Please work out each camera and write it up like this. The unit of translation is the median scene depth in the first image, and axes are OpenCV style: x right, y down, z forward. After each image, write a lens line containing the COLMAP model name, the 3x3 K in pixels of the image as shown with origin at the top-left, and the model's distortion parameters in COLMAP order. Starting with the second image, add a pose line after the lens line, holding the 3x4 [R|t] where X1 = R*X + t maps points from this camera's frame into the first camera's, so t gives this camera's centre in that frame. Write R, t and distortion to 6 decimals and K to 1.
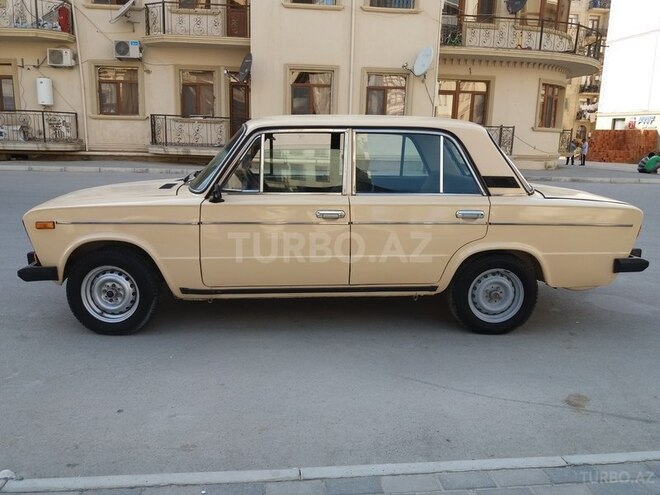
lens RADIAL K [[552.9, 0, 326.7], [0, 552.9, 250.3], [0, 0, 1]] dist [0.037633, -0.063058]
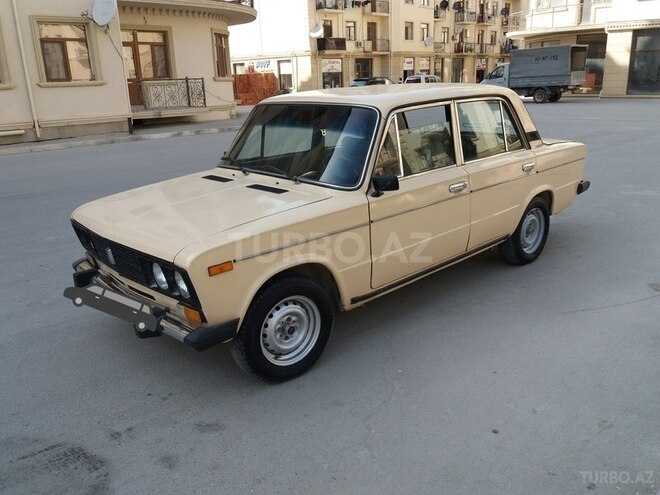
lens RADIAL K [[552.9, 0, 326.7], [0, 552.9, 252.8], [0, 0, 1]] dist [0.037633, -0.063058]
pose [[0.778791, -0.240518, 0.579340, -0.170729], [0.186659, 0.970591, 0.152028, -0.031363], [-0.598868, -0.010259, 0.800782, 0.068706]]
